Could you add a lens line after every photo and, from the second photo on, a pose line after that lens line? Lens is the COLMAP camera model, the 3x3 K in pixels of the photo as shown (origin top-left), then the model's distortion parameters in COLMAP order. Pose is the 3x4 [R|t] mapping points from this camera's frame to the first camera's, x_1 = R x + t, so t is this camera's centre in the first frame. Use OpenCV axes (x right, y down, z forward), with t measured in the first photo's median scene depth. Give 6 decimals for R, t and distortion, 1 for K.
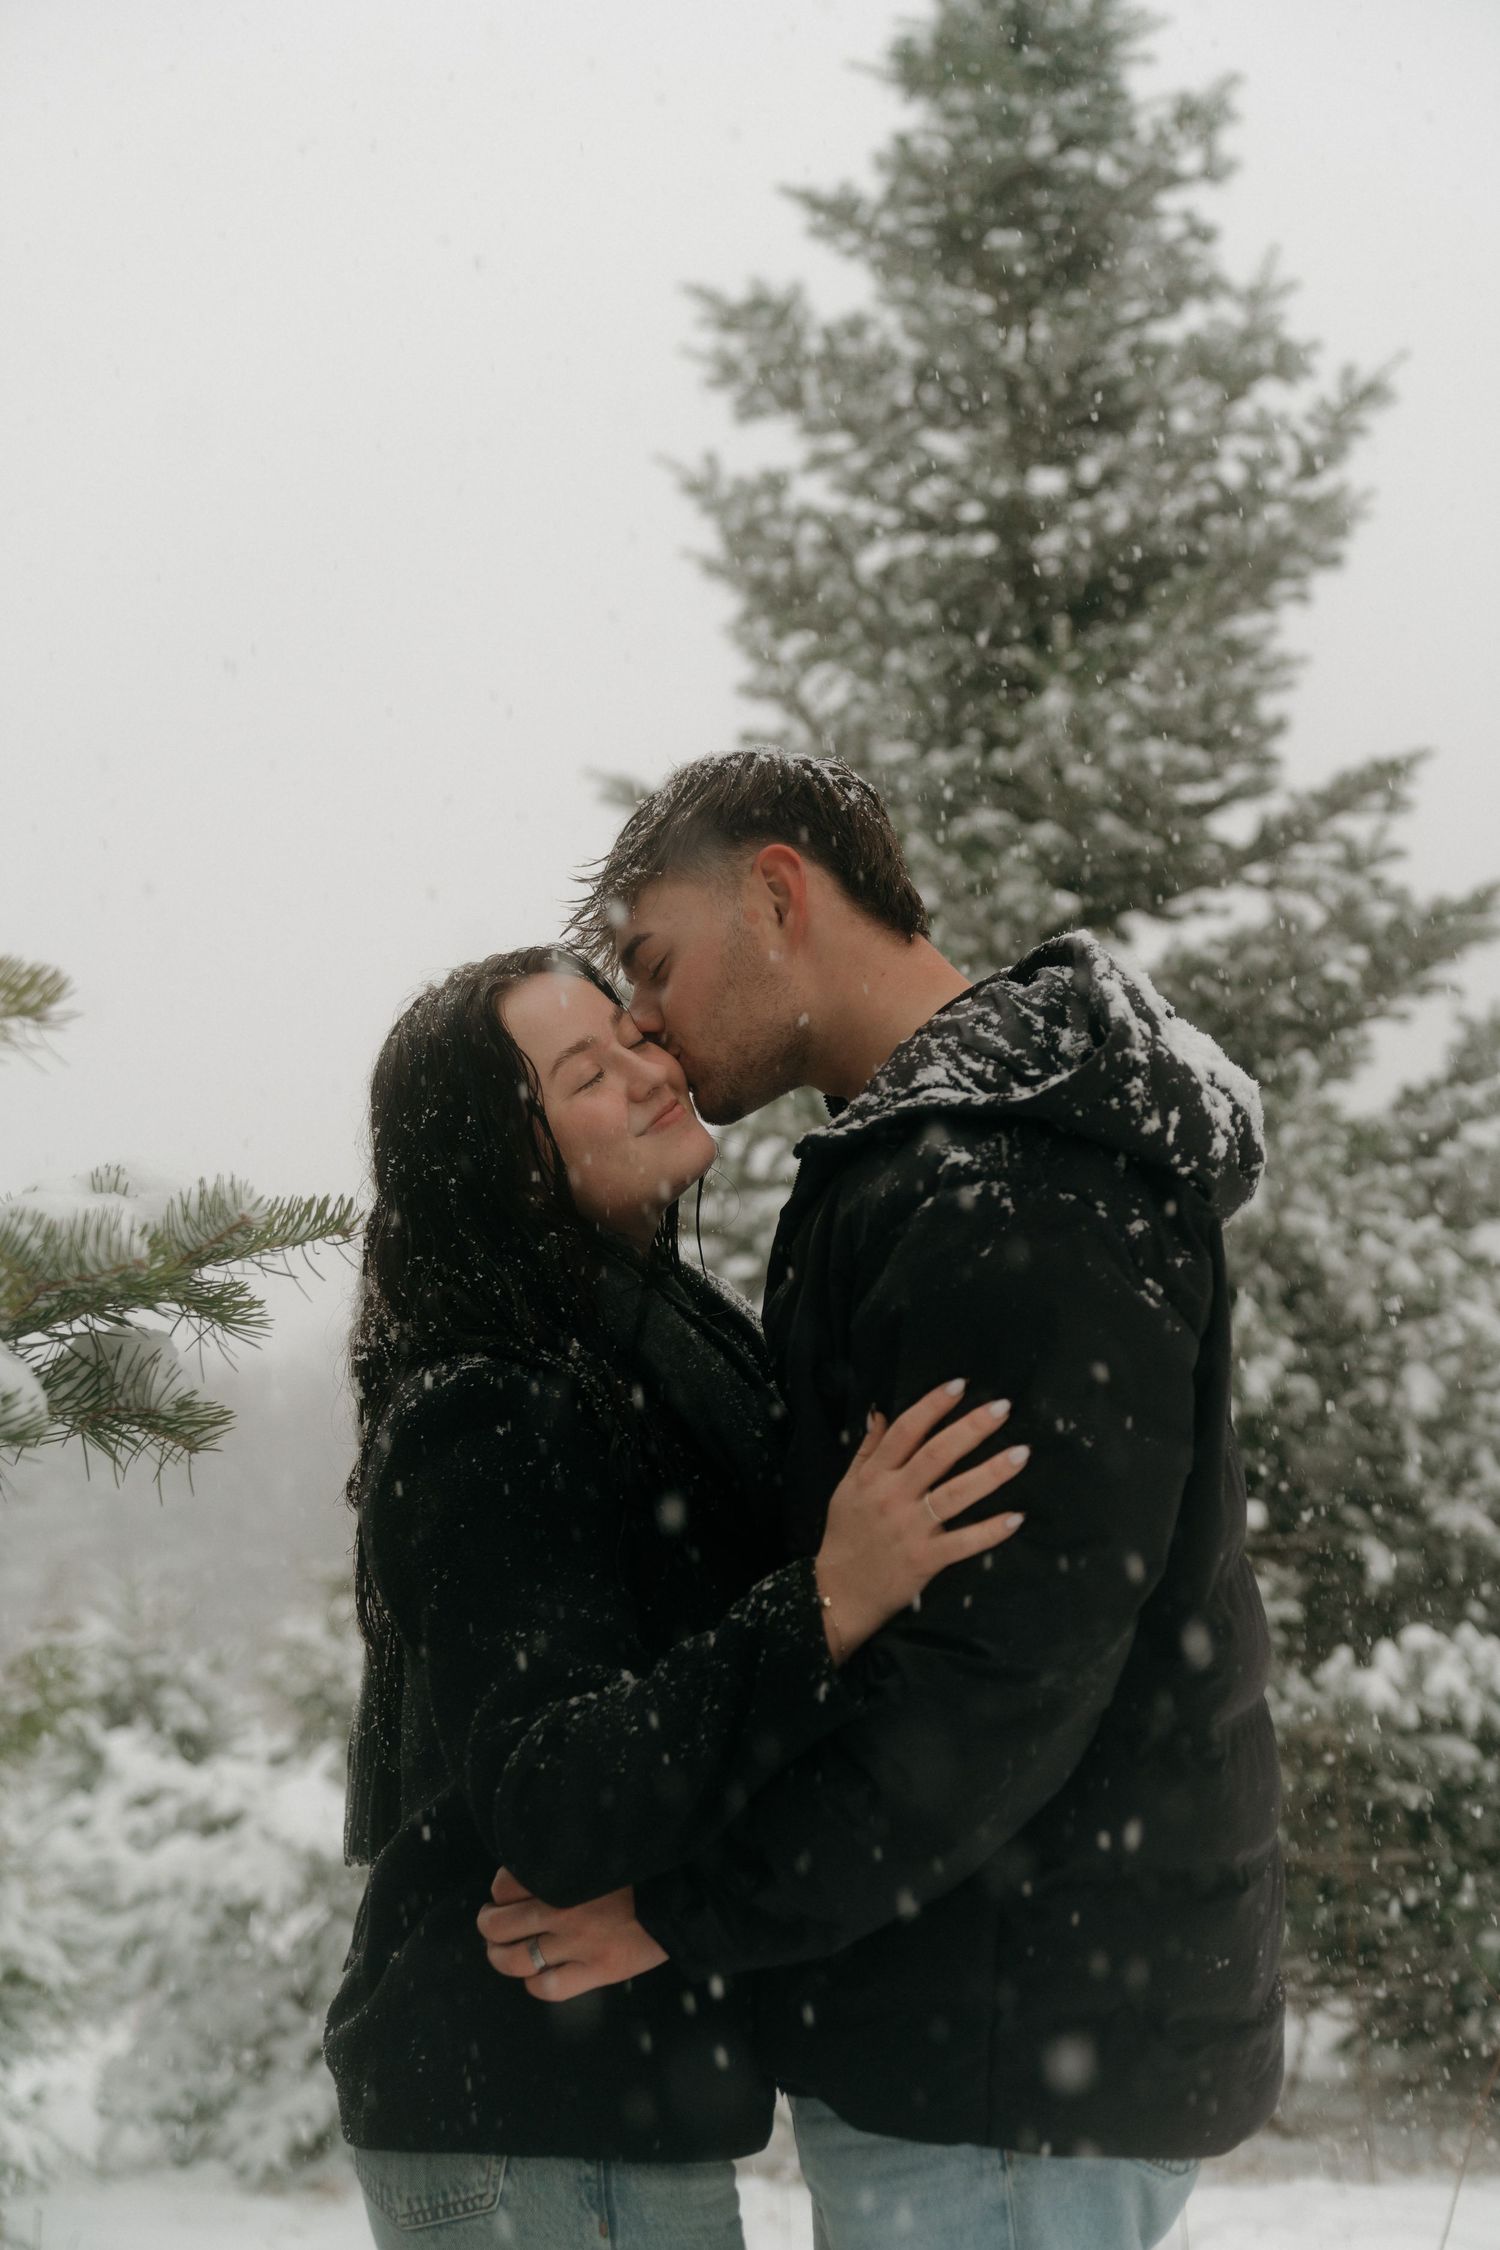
lens RADIAL K [[3049.1, 0, 750.7], [0, 3049.1, 1125.2], [0, 0, 1]] dist [0.052565, 0.000000]
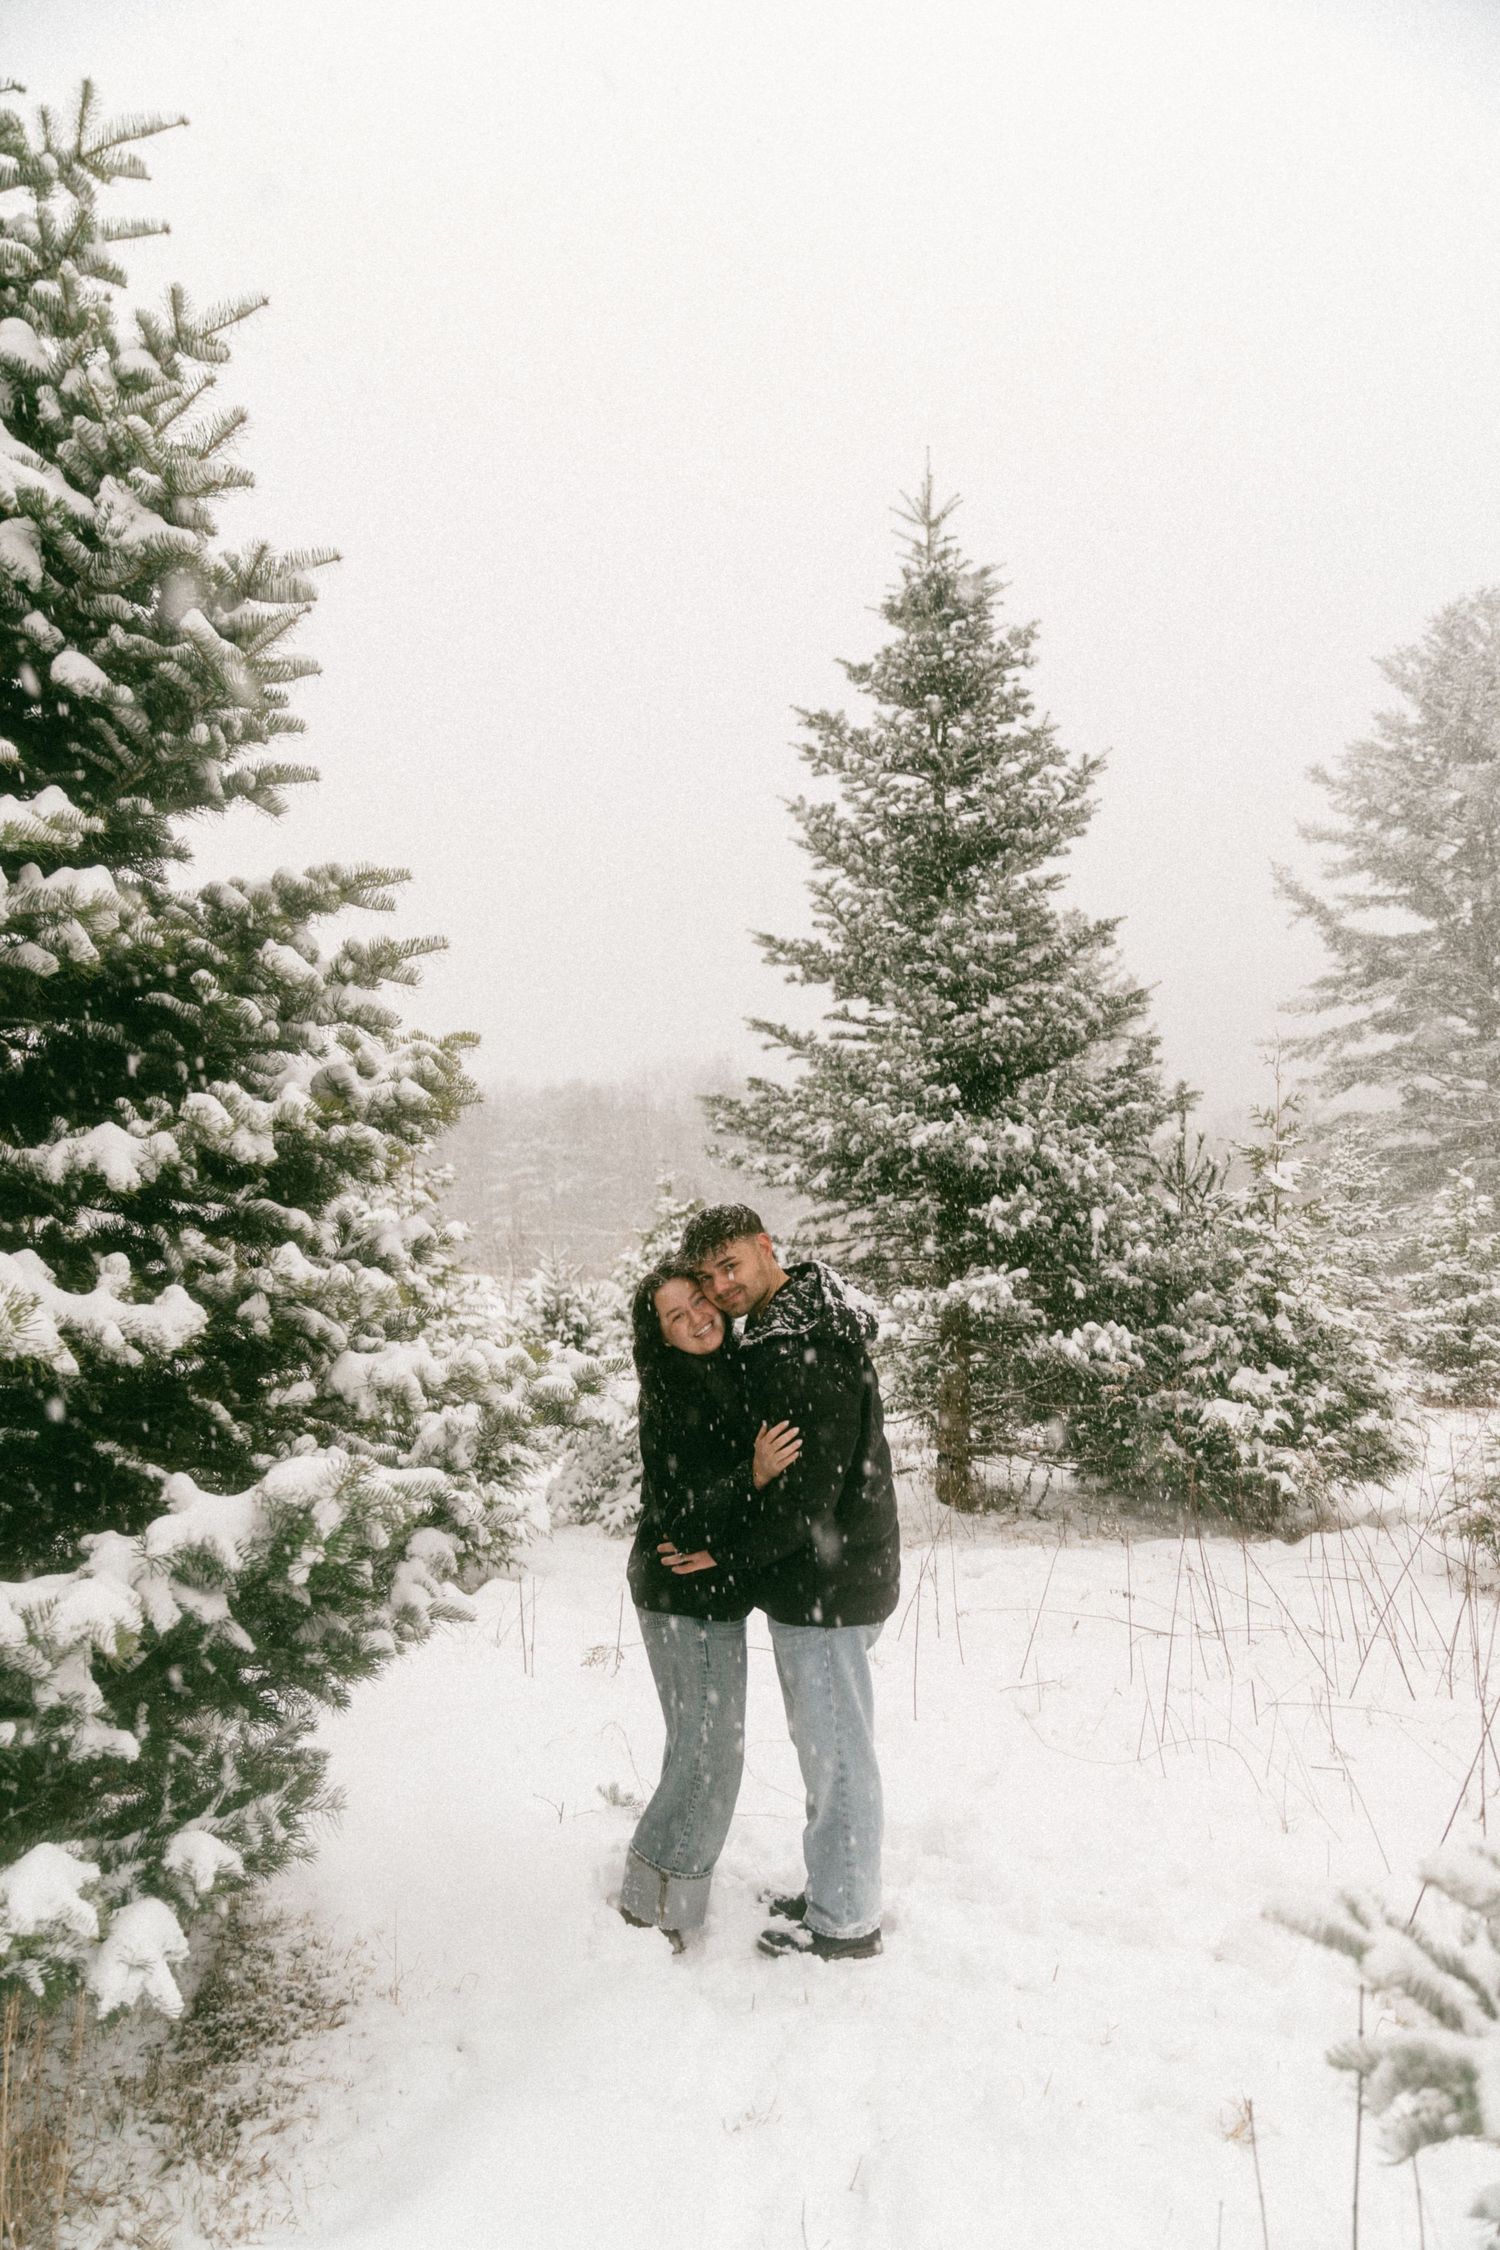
lens RADIAL K [[1530.7, 0, 749.6], [0, 1530.7, 1124.4], [0, 0, 1]] dist [-0.003492, 0.000065]
pose [[0.997658, 0.003373, -0.068312, 0.027315], [0.003118, 0.995501, 0.094701, -0.084404], [0.068324, -0.094692, 0.993159, -0.155007]]
